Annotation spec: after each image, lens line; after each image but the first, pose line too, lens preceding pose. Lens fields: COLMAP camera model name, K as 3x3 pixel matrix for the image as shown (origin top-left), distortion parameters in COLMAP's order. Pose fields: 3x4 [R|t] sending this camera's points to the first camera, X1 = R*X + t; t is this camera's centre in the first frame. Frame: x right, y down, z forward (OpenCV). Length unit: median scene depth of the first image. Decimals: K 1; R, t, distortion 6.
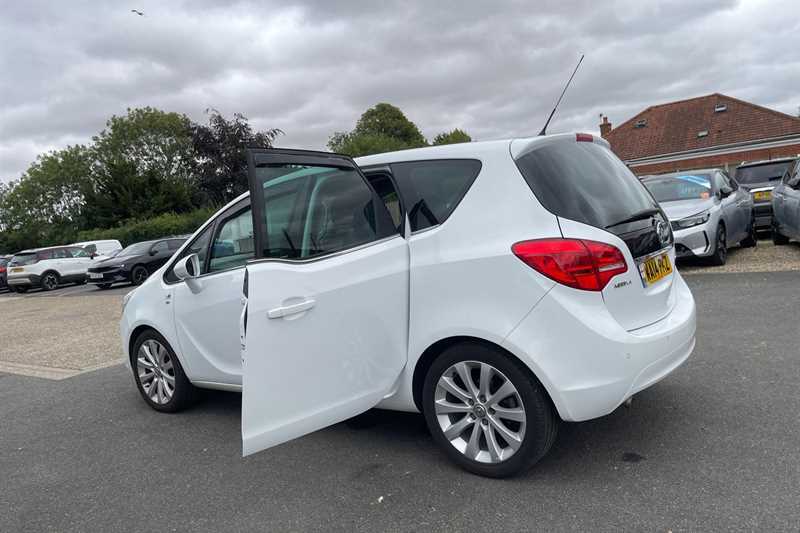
lens RADIAL K [[586.7, 0, 397.2], [0, 586.7, 268.7], [0, 0, 1]] dist [0.041975, -0.003477]
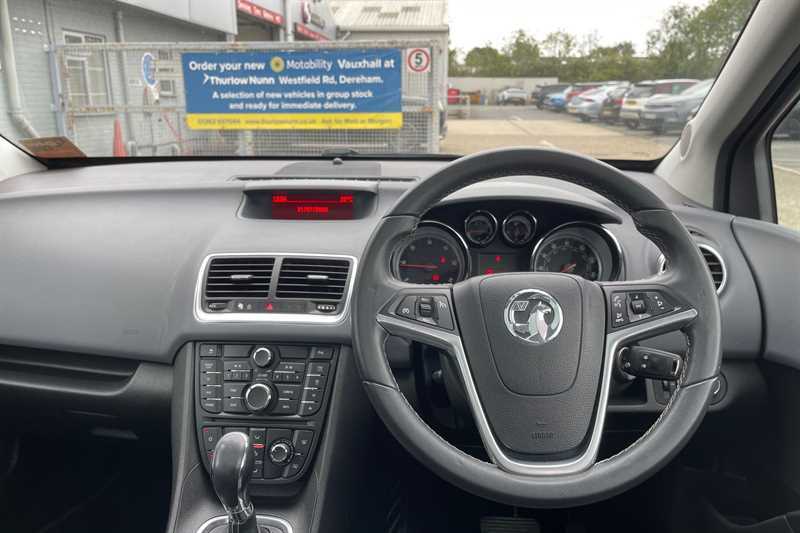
lens RADIAL K [[622.8, 0, 429.7], [0, 622.8, 266.6], [0, 0, 1]] dist [0.009153, -0.010743]
pose [[0.557331, 0.329483, -0.762118, 0.037266], [-0.133522, 0.941513, 0.309396, -0.083934], [0.819484, -0.070676, 0.568727, 0.966688]]
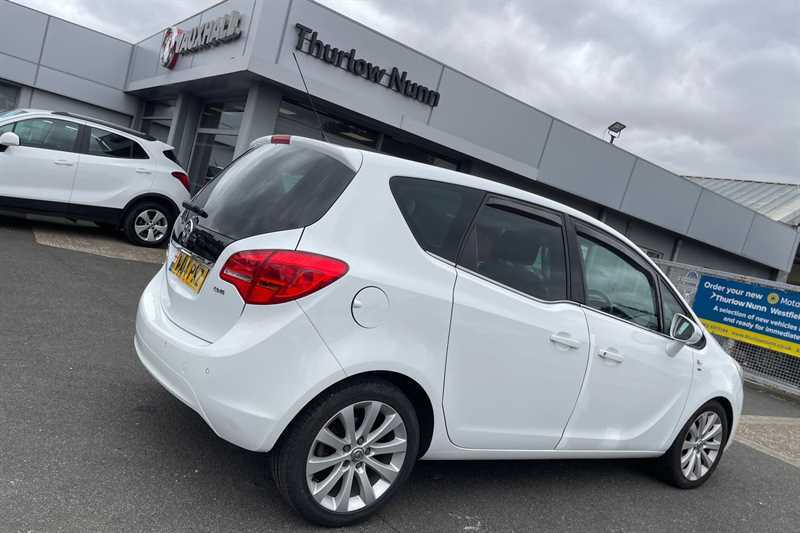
lens RADIAL K [[628.3, 0, 421.8], [0, 628.3, 266.2], [0, 0, 1]] dist [0.013922, 0.003953]
pose [[-0.309364, 0.093869, -0.946299, 0.851026], [-0.286113, 0.939819, 0.186762, -0.199252], [0.906881, 0.328527, -0.263889, 1.081459]]
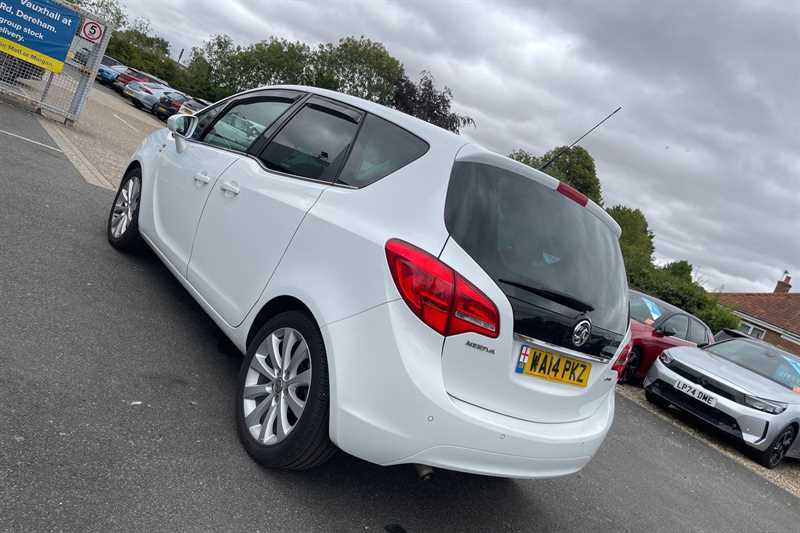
lens RADIAL K [[586.7, 0, 397.2], [0, 586.7, 268.7], [0, 0, 1]] dist [0.041975, -0.003477]
pose [[0.832967, 0.520661, -0.187292, 0.222829], [-0.521423, 0.851879, 0.049185, -0.028371], [0.185159, 0.056689, 0.981072, 0.089146]]
